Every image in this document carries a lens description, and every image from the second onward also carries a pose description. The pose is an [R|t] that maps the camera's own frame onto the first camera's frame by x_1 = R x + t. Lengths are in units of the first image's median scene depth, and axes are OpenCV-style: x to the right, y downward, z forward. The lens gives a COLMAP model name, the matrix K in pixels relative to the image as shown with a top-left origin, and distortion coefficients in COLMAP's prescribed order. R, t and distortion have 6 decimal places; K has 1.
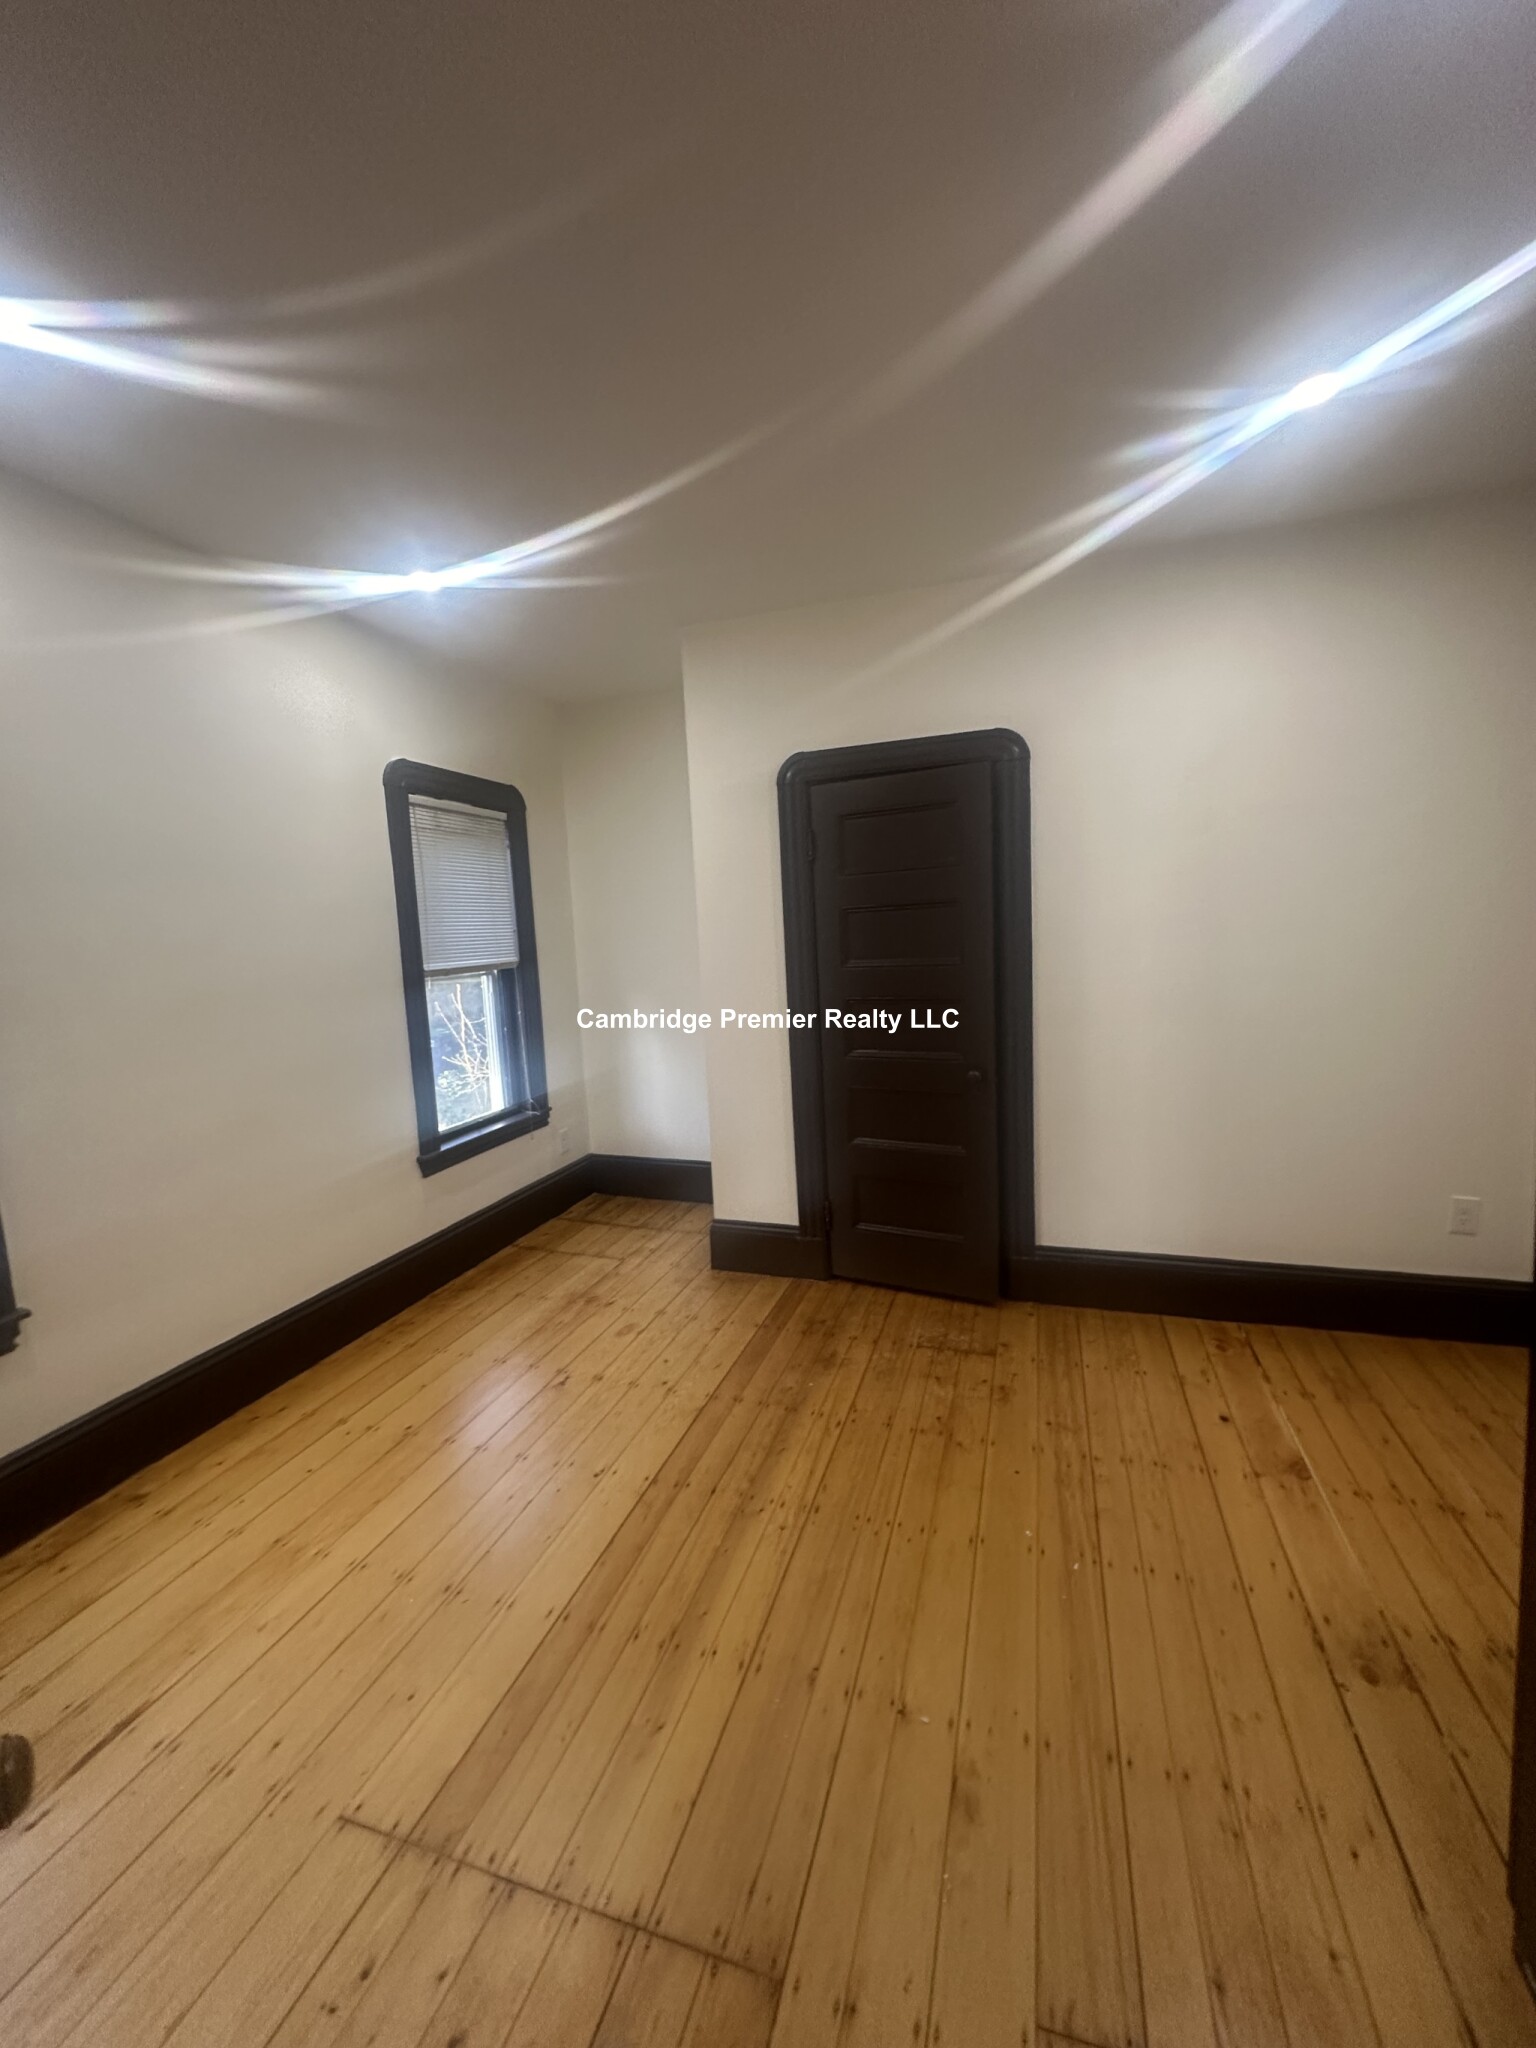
lens RADIAL K [[811.3, 0, 765.6], [0, 811.3, 1021.4], [0, 0, 1]] dist [-0.001091, 0.000097]
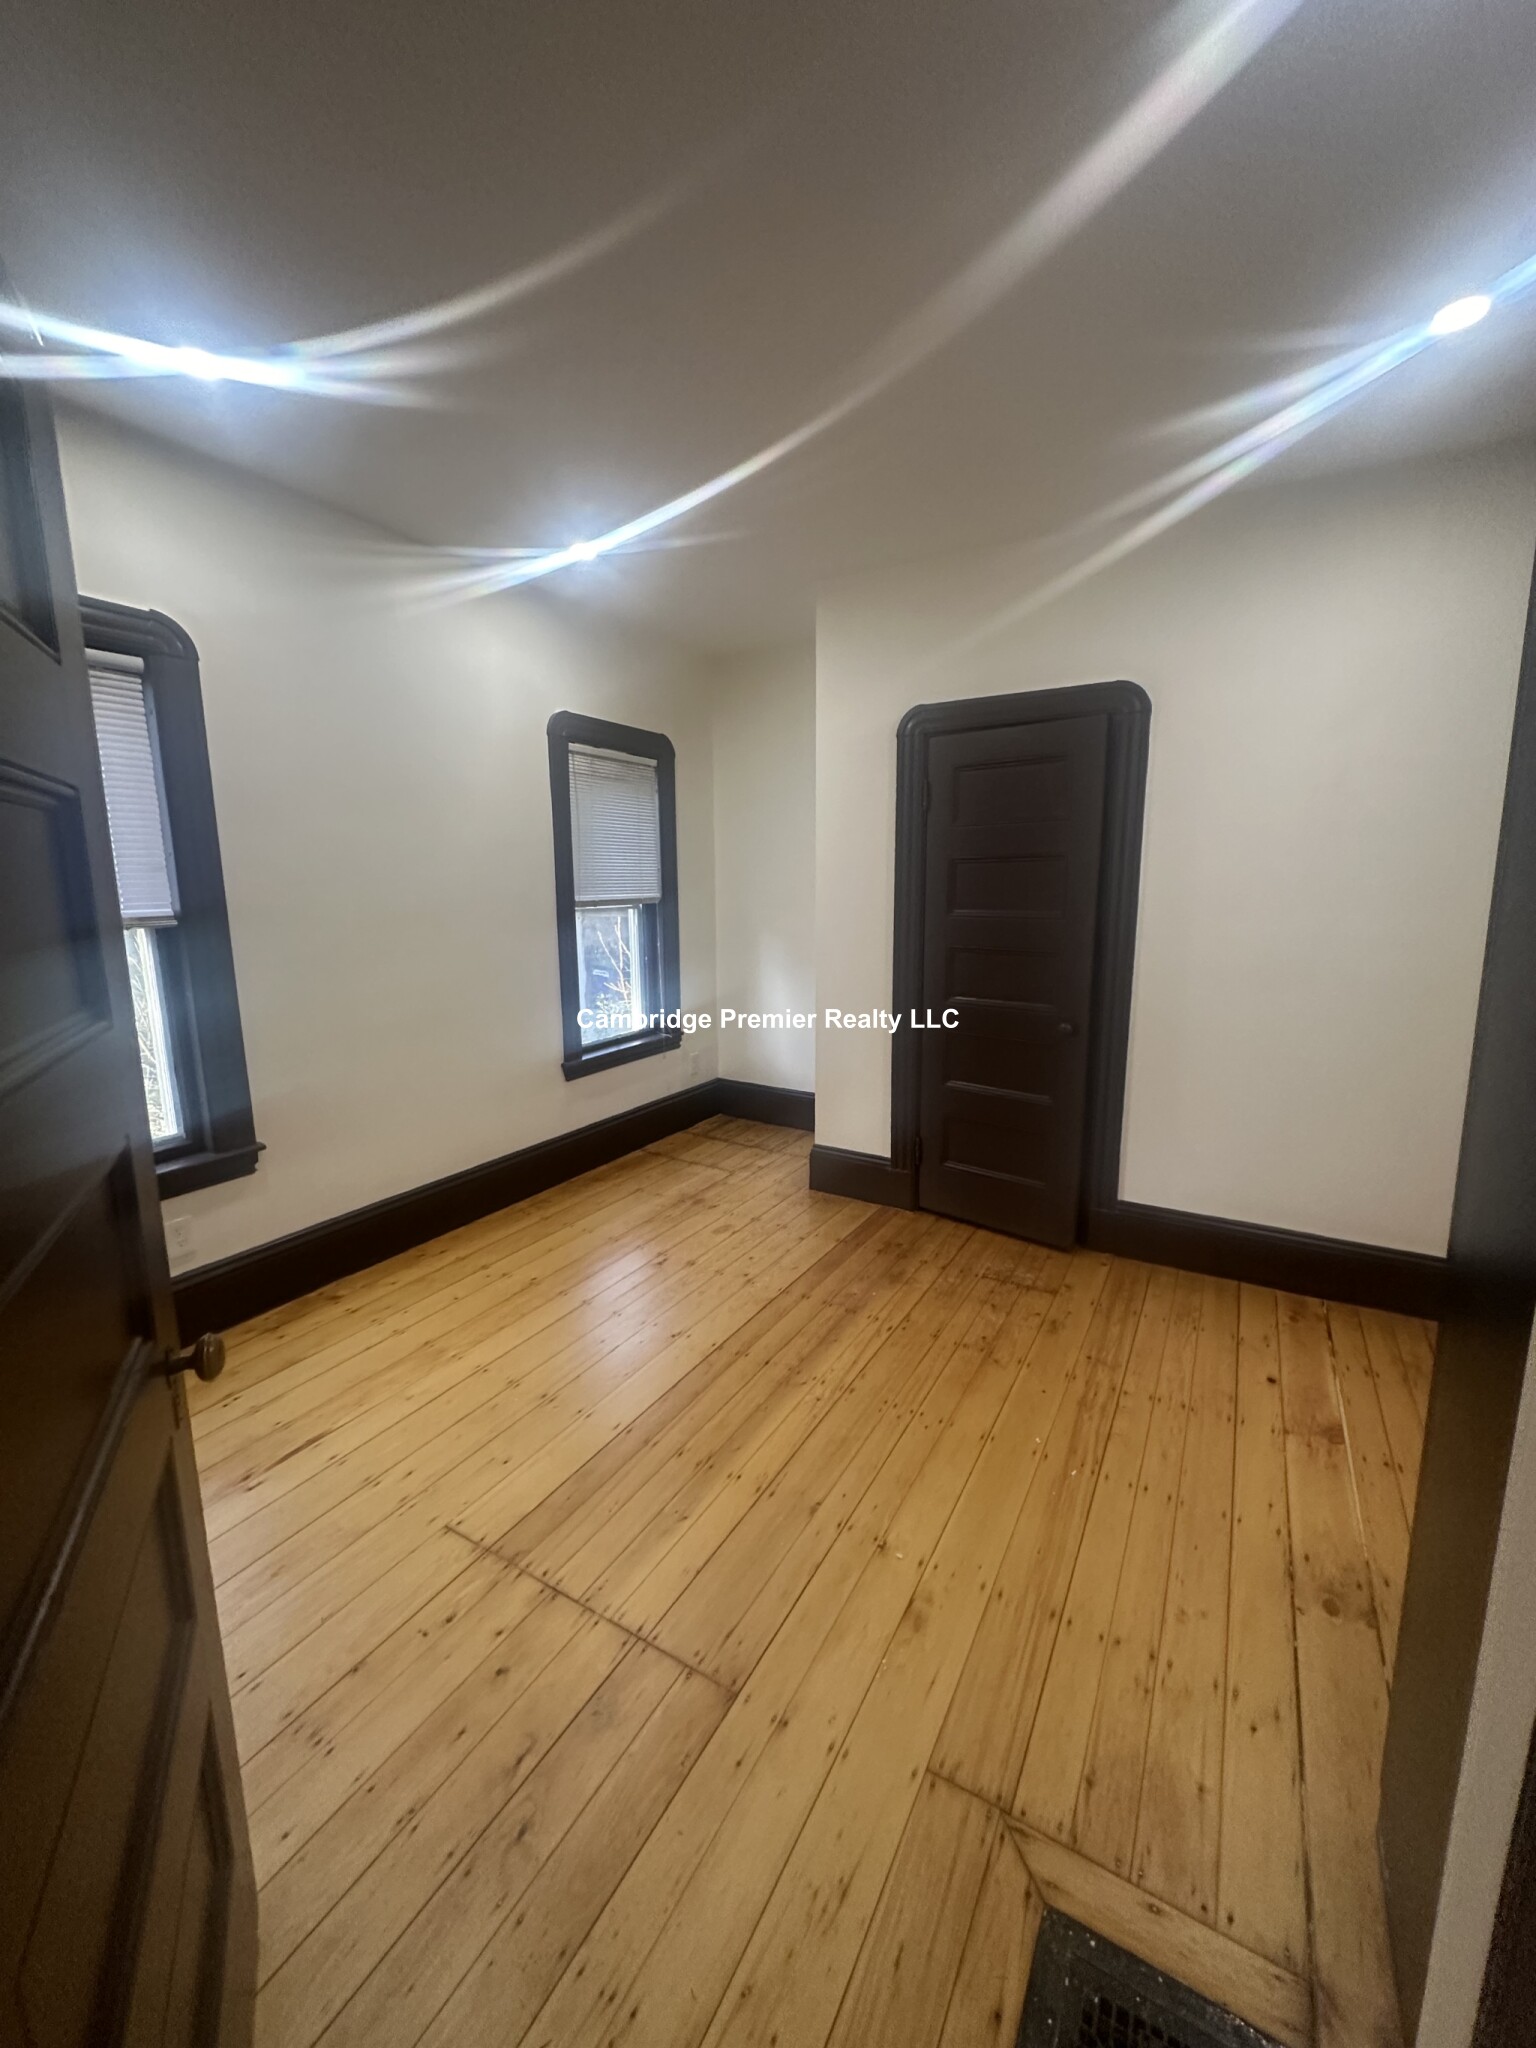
lens RADIAL K [[811.1, 0, 769.8], [0, 811.1, 1022.7], [0, 0, 1]] dist [-0.001652, -0.000375]
pose [[0.976894, 0.075869, -0.199806, 0.115493], [-0.062401, 0.995387, 0.072870, 0.009657], [0.204413, -0.058718, 0.977122, -0.088048]]
